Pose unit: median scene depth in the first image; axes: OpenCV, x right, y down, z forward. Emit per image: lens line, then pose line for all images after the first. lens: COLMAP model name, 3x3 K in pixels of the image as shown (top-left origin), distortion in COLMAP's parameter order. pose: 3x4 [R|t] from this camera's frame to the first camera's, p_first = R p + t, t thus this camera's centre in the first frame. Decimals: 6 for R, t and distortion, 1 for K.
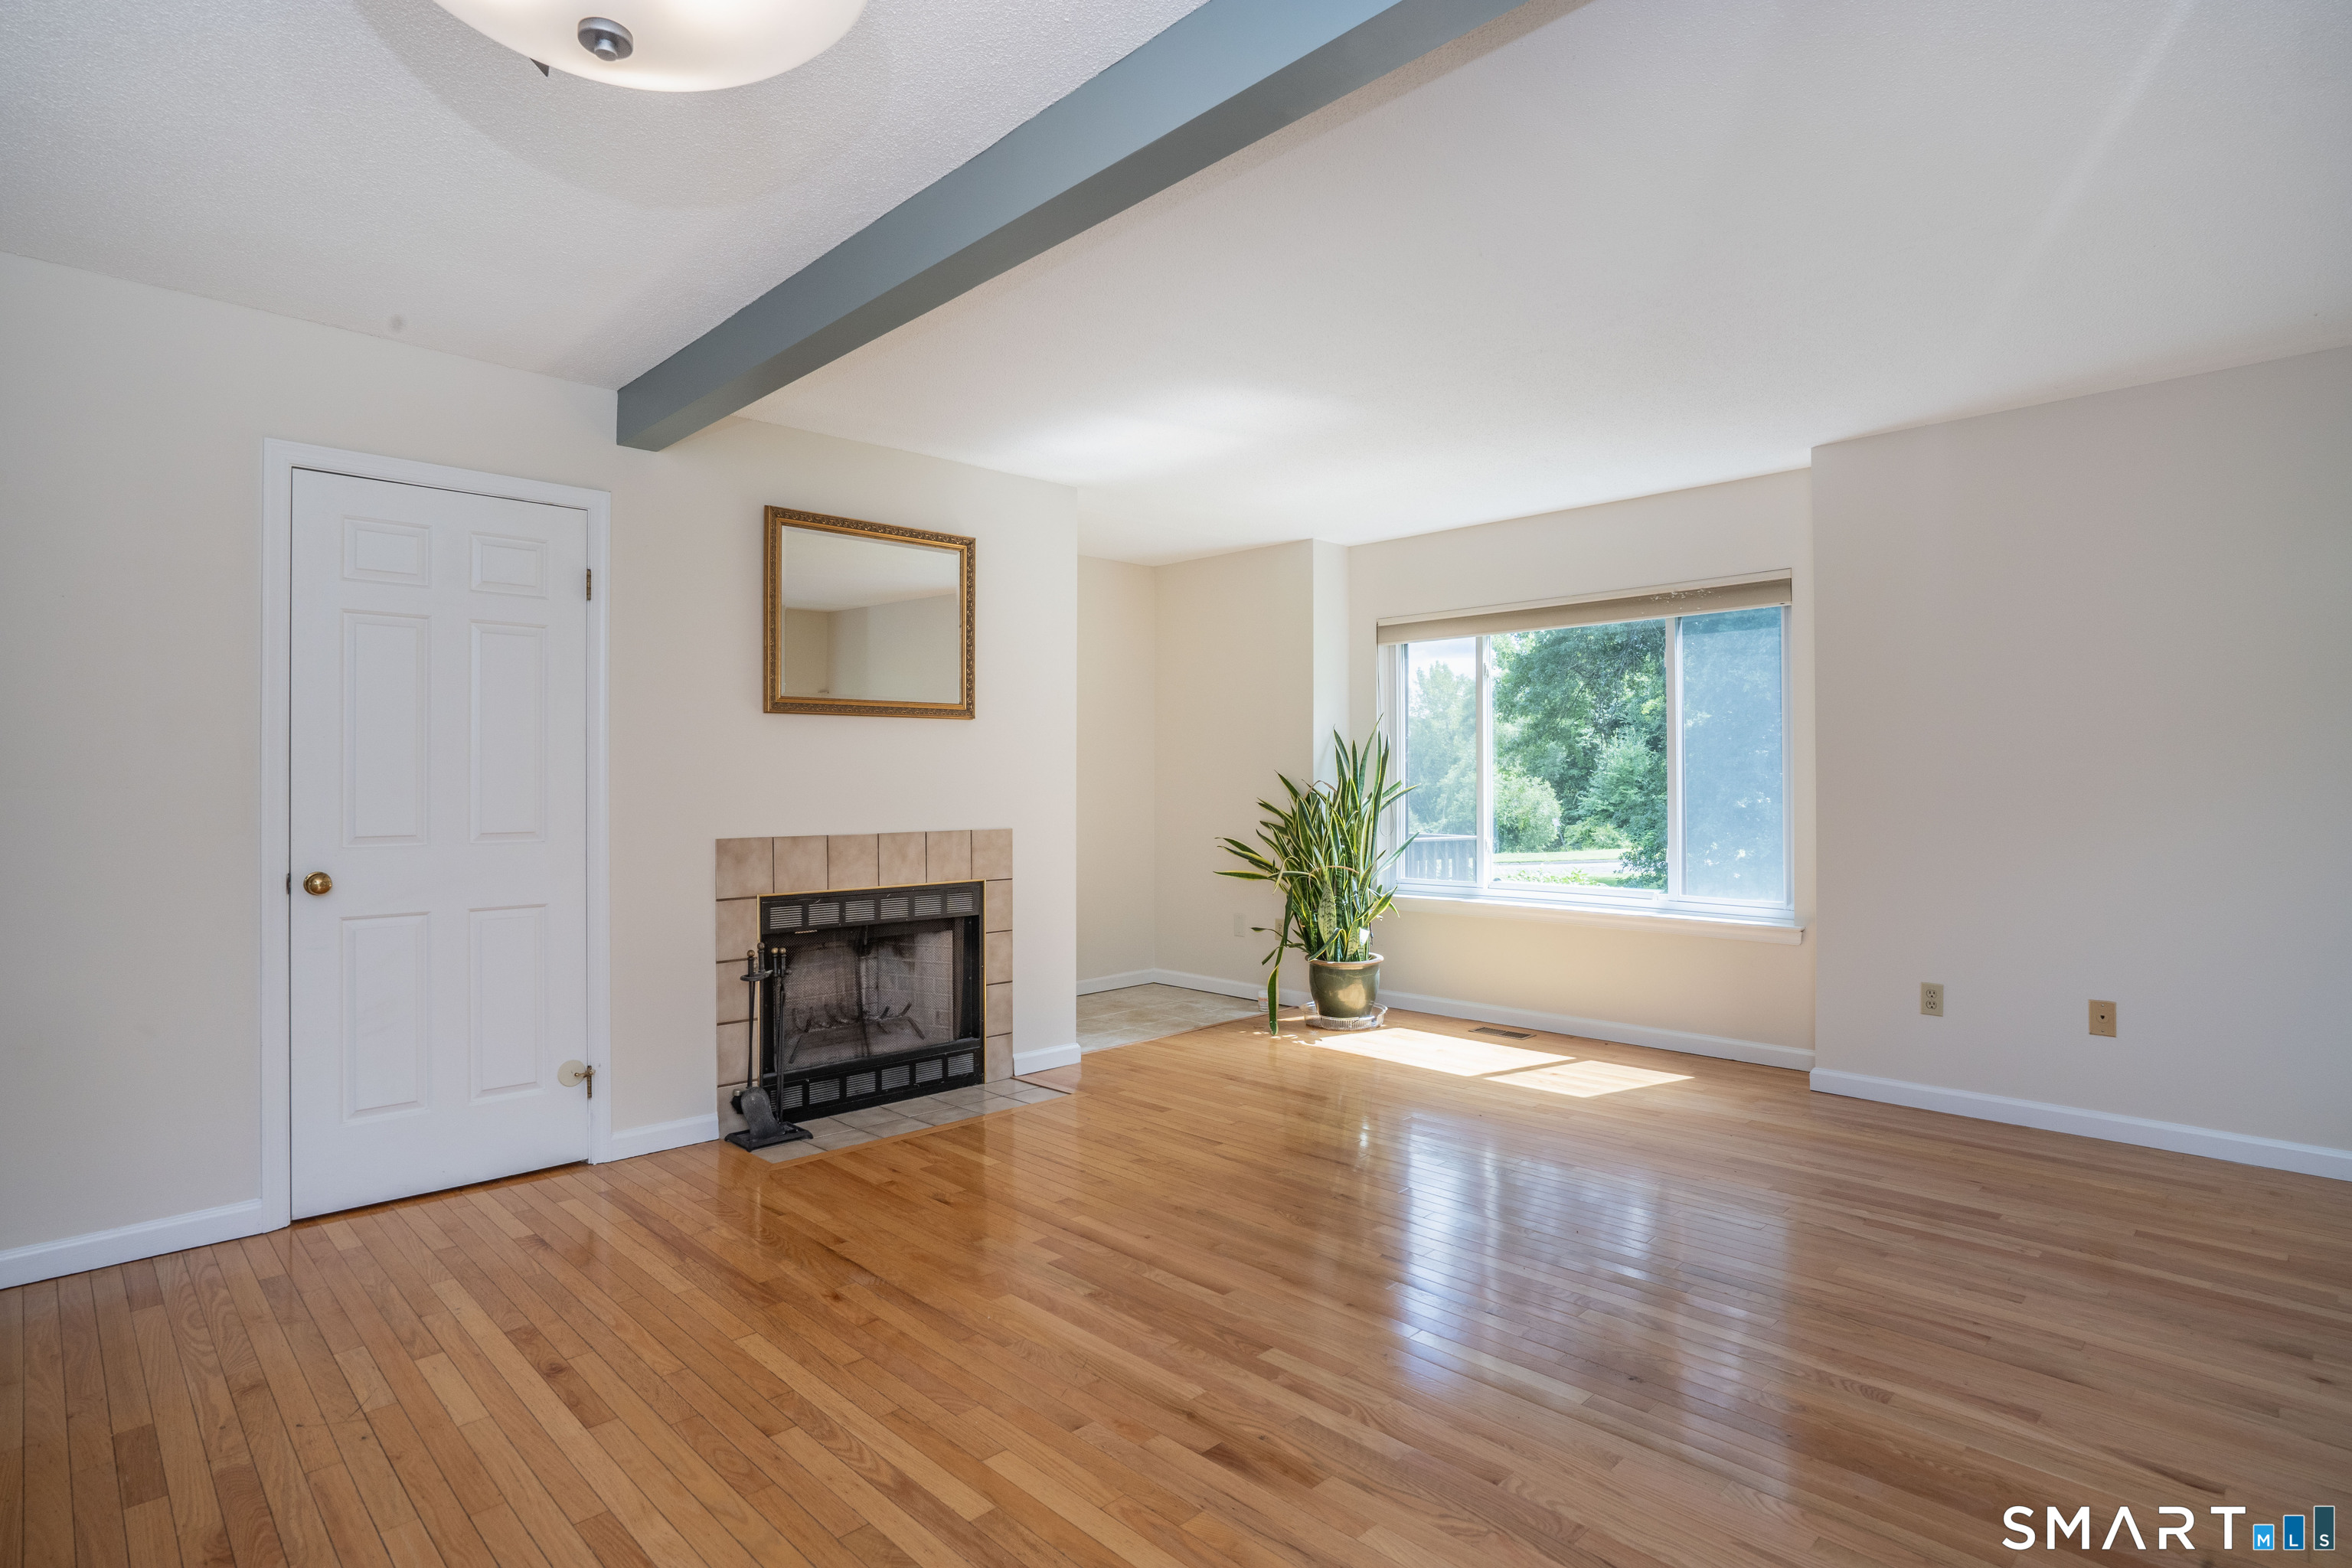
lens RADIAL K [[1215.5, 0, 1156.5], [0, 1215.5, 762.8], [0, 0, 1]] dist [-0.030979, 0.012367]
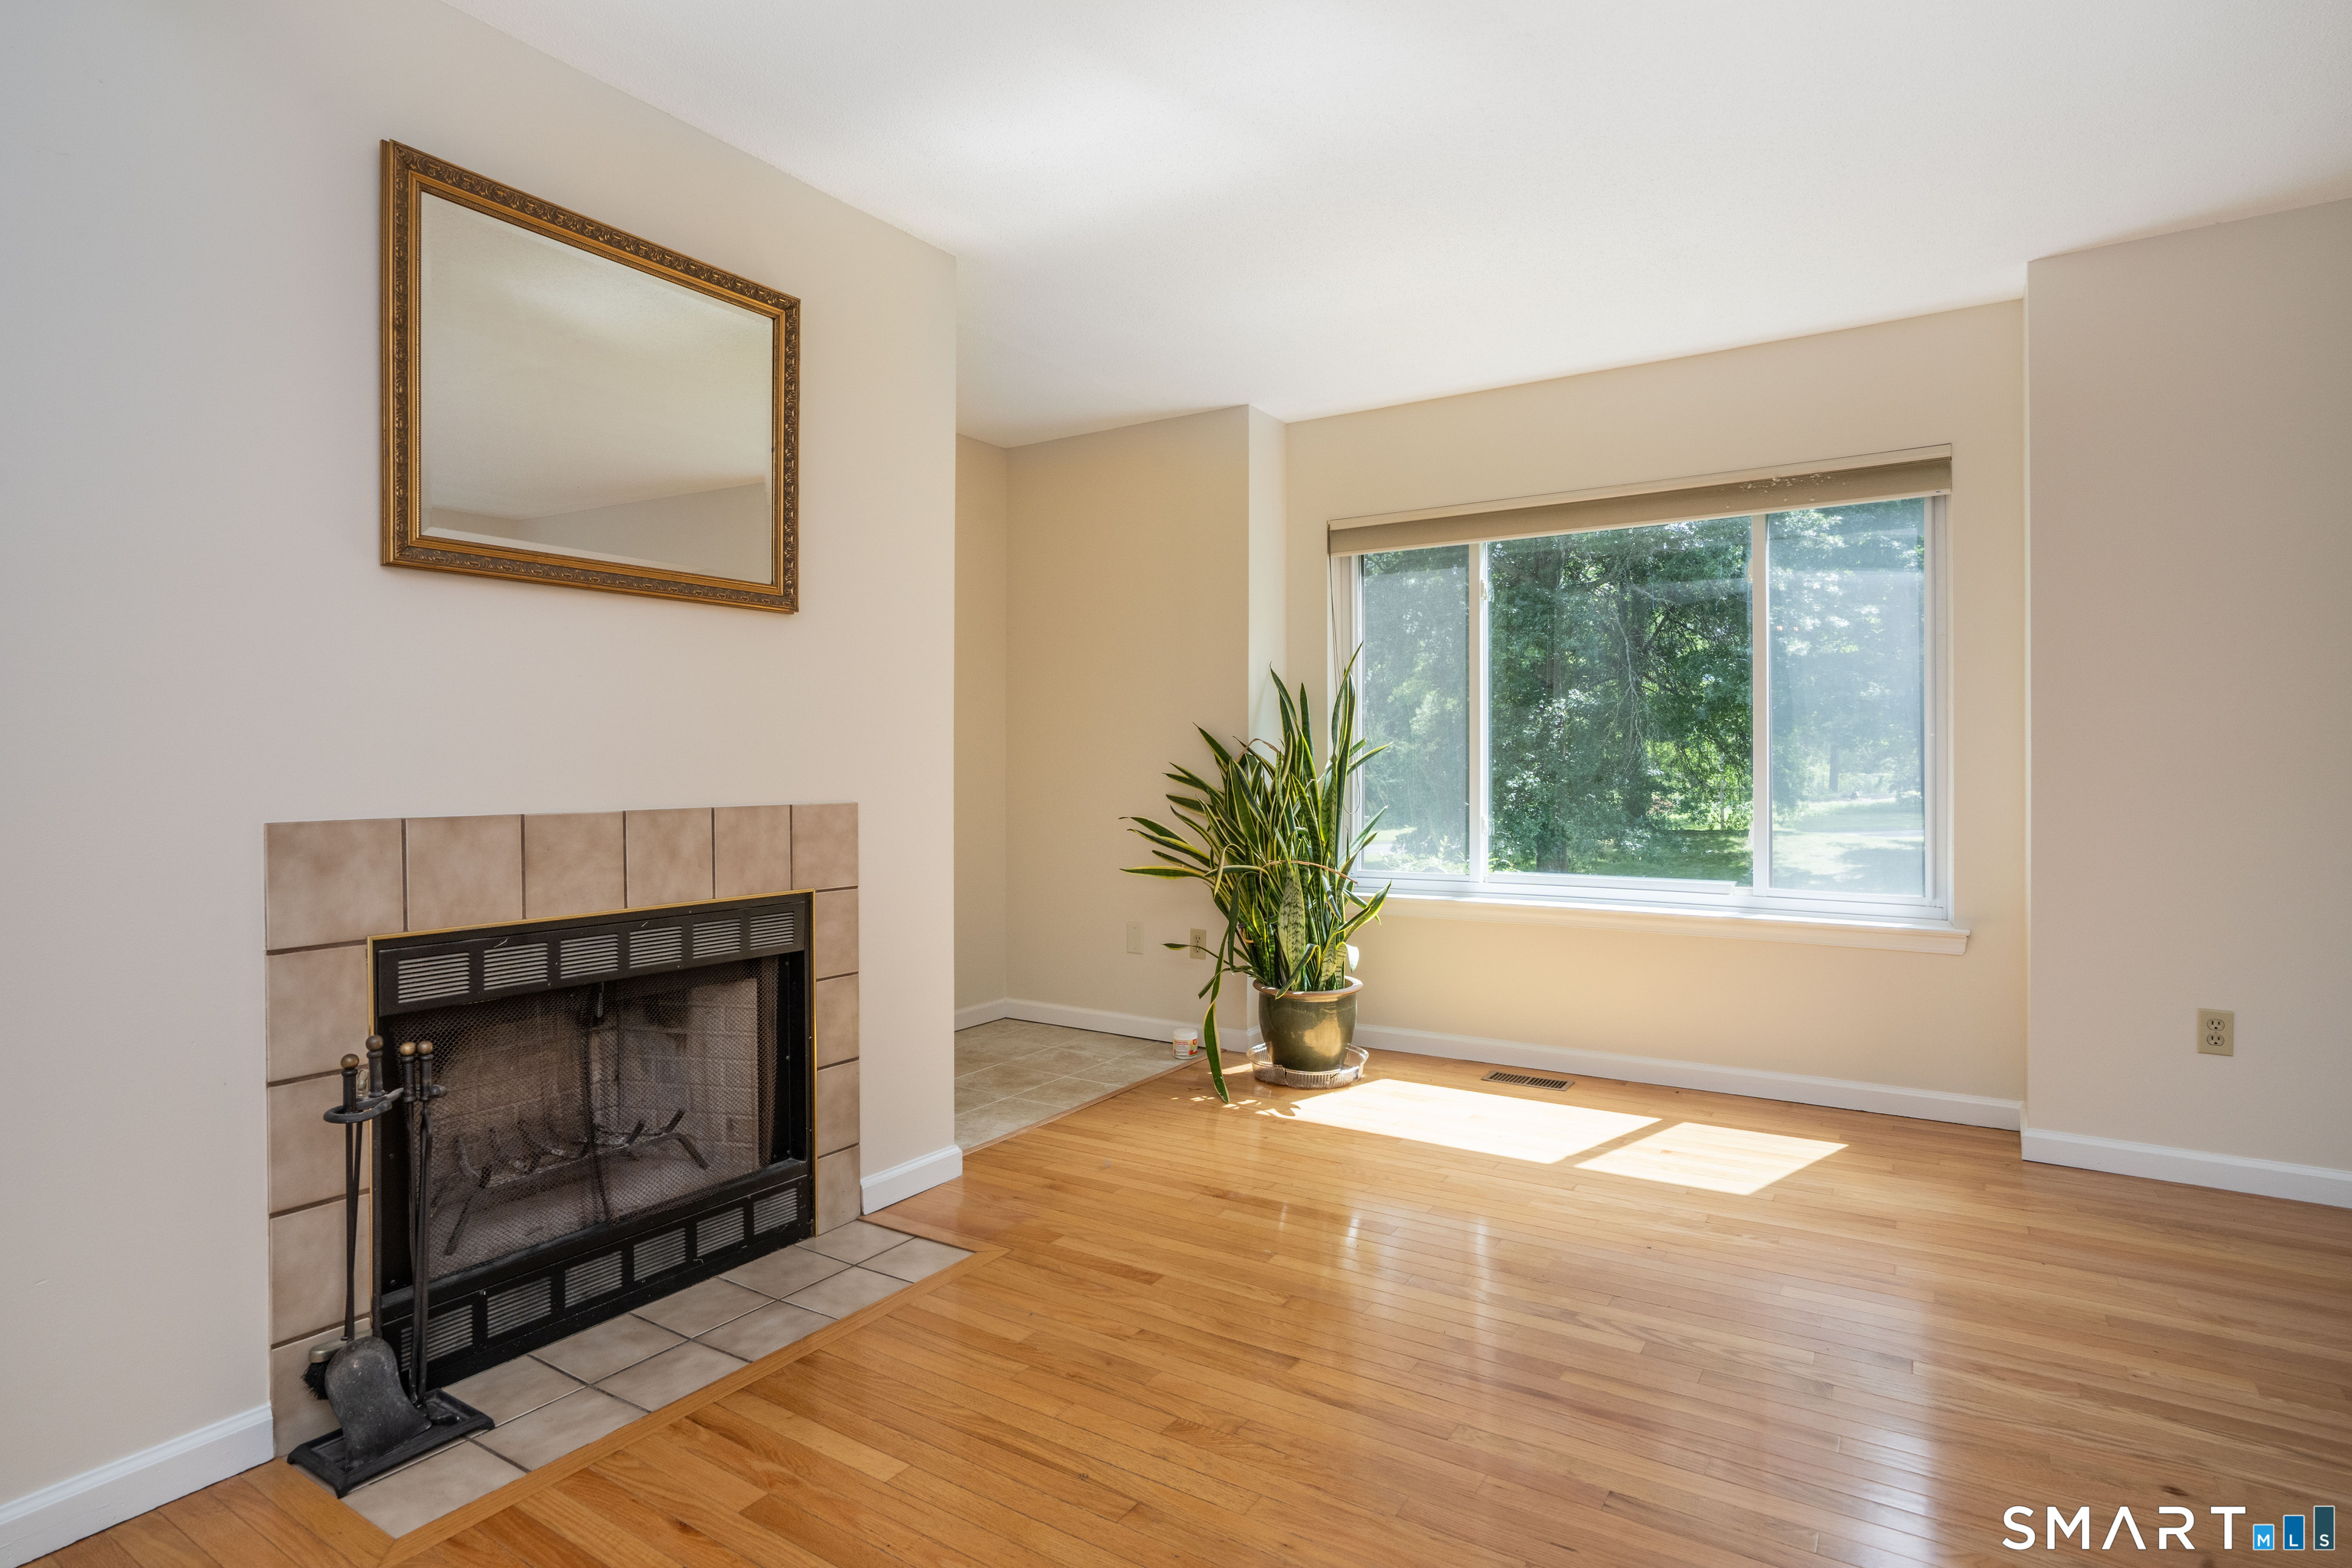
lens RADIAL K [[1215.5, 0, 1163.3], [0, 1215.5, 768.3], [0, 0, 1]] dist [-0.030979, 0.012367]
pose [[0.975014, 0.001048, 0.222139, -0.113899], [-0.004644, 0.999867, 0.015666, 0.029637], [-0.222093, -0.016306, 0.974889, 0.419451]]
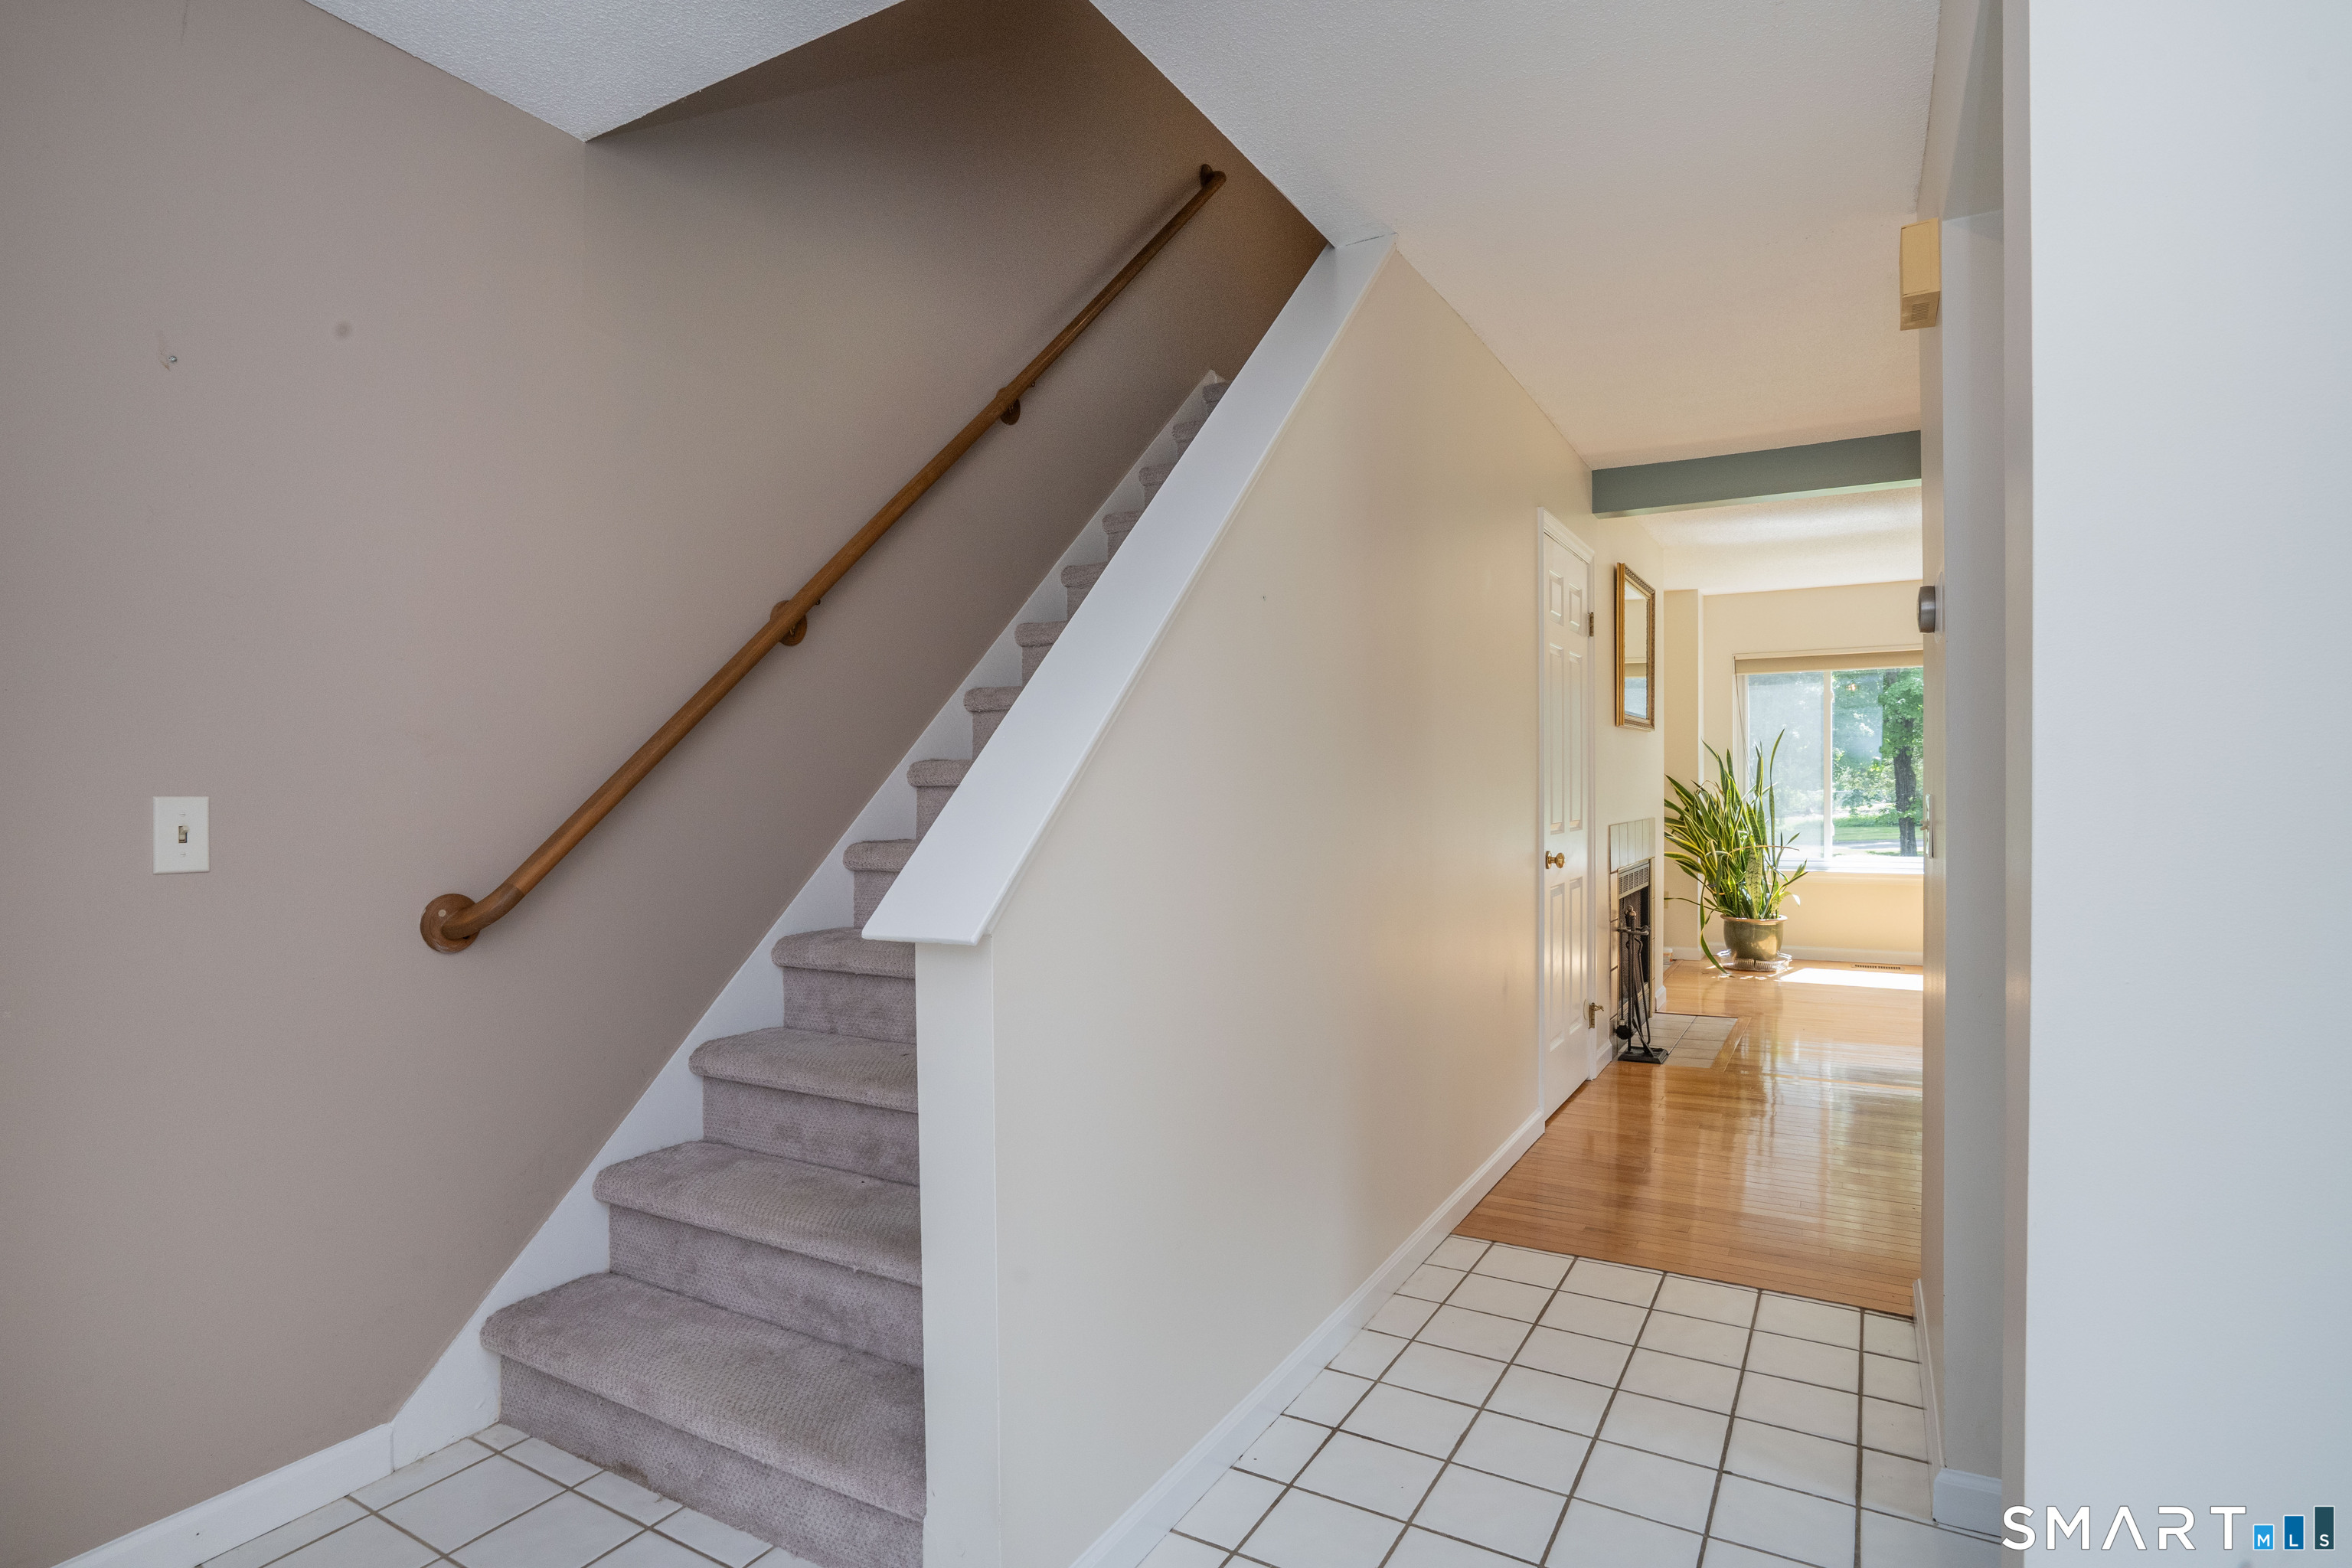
lens RADIAL K [[1156.8, 0, 1152.8], [0, 1156.8, 790.8], [0, 0, 1]] dist [-0.035678, 0.003388]
pose [[0.970416, -0.003996, 0.241406, -0.998982], [-0.000278, 0.999844, 0.017667, 0.004366], [-0.241439, -0.017211, 0.970263, -0.047691]]
